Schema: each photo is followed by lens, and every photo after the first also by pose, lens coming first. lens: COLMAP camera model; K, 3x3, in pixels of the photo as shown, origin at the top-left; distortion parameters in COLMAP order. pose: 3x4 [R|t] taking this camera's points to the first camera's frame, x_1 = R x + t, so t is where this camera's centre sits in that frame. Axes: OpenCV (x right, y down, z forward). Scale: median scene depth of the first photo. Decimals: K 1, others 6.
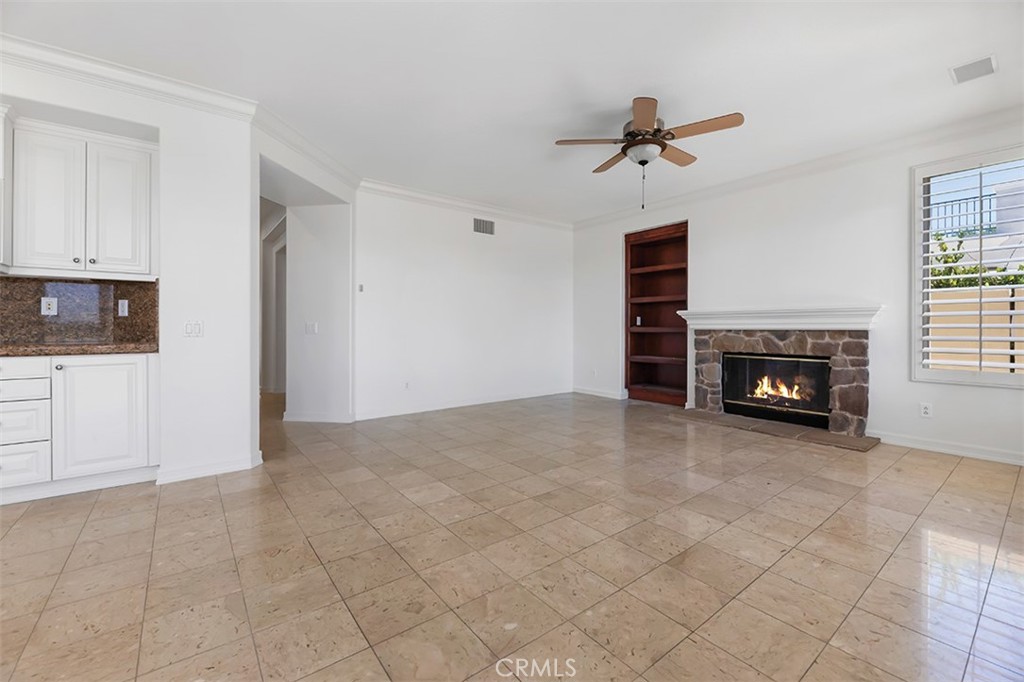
lens RADIAL K [[421.8, 0, 508.4], [0, 421.8, 329.8], [0, 0, 1]] dist [-0.002562, -0.000988]
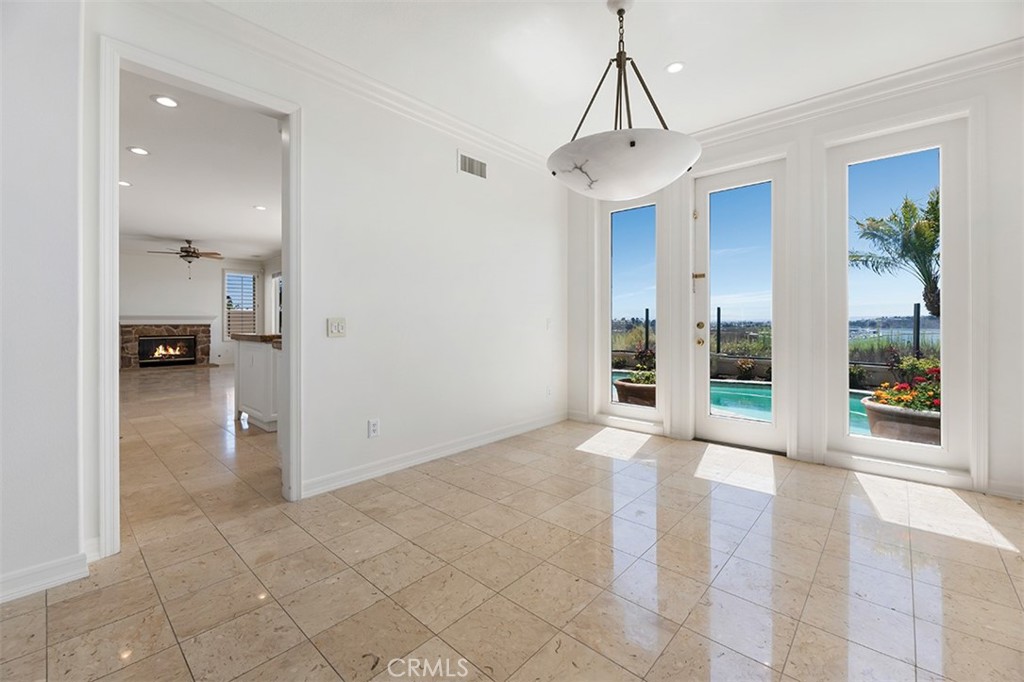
lens RADIAL K [[421.8, 0, 516.0], [0, 421.8, 311.2], [0, 0, 1]] dist [-0.002562, -0.000988]
pose [[-0.159926, 0.018536, 0.986955, -1.893654], [0.003700, 0.999828, -0.018179, -0.024330], [-0.987122, 0.000745, -0.159967, -0.458253]]
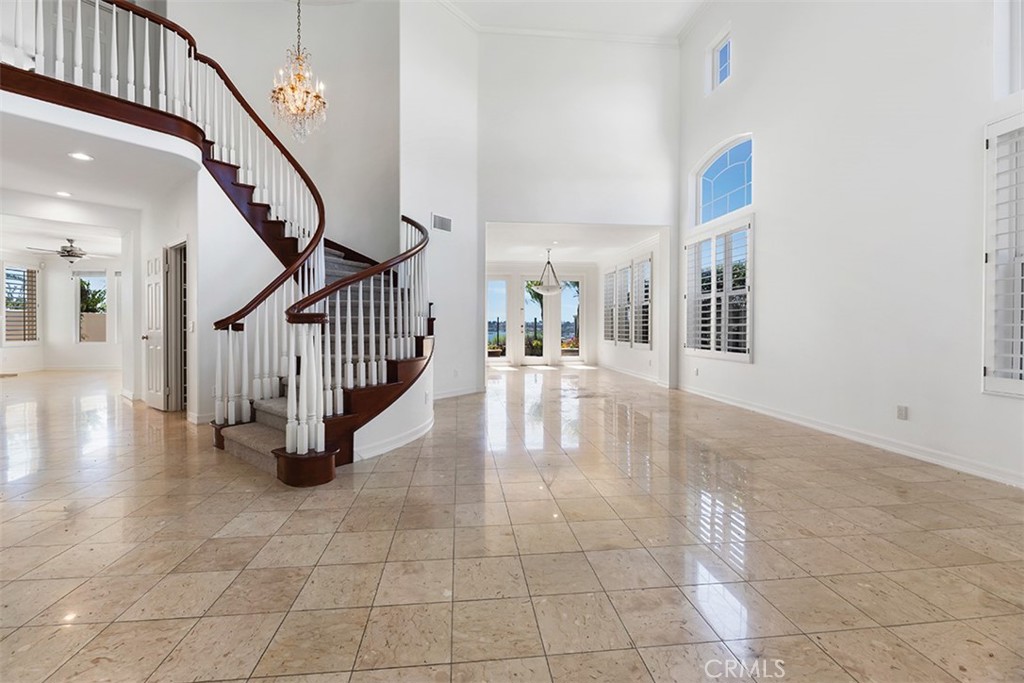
lens RADIAL K [[421.8, 0, 506.8], [0, 421.8, 331.6], [0, 0, 1]] dist [-0.002562, -0.000988]
pose [[-0.850518, -0.017488, 0.525656, -2.358556], [-0.006893, 0.999732, 0.022106, -0.038736], [-0.525902, 0.015178, -0.850410, 1.268534]]
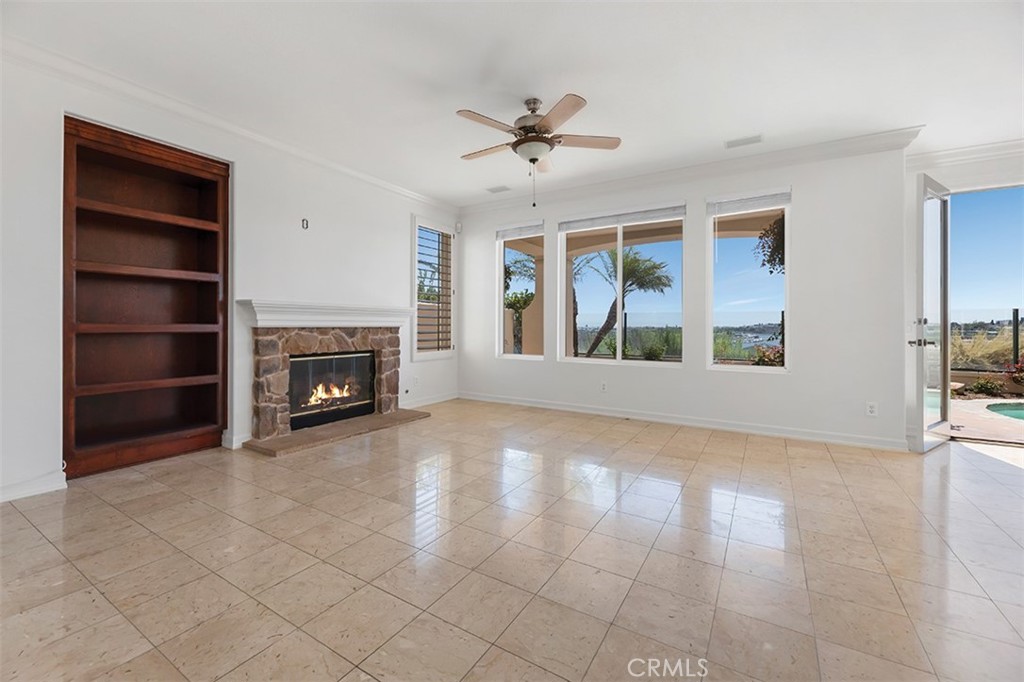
lens RADIAL K [[421.8, 0, 506.0], [0, 421.8, 326.2], [0, 0, 1]] dist [-0.002562, -0.000988]
pose [[-0.345910, -0.002638, 0.938264, -0.419780], [0.002523, 0.999990, 0.003741, -0.005004], [-0.938264, 0.003661, -0.345900, 0.993475]]
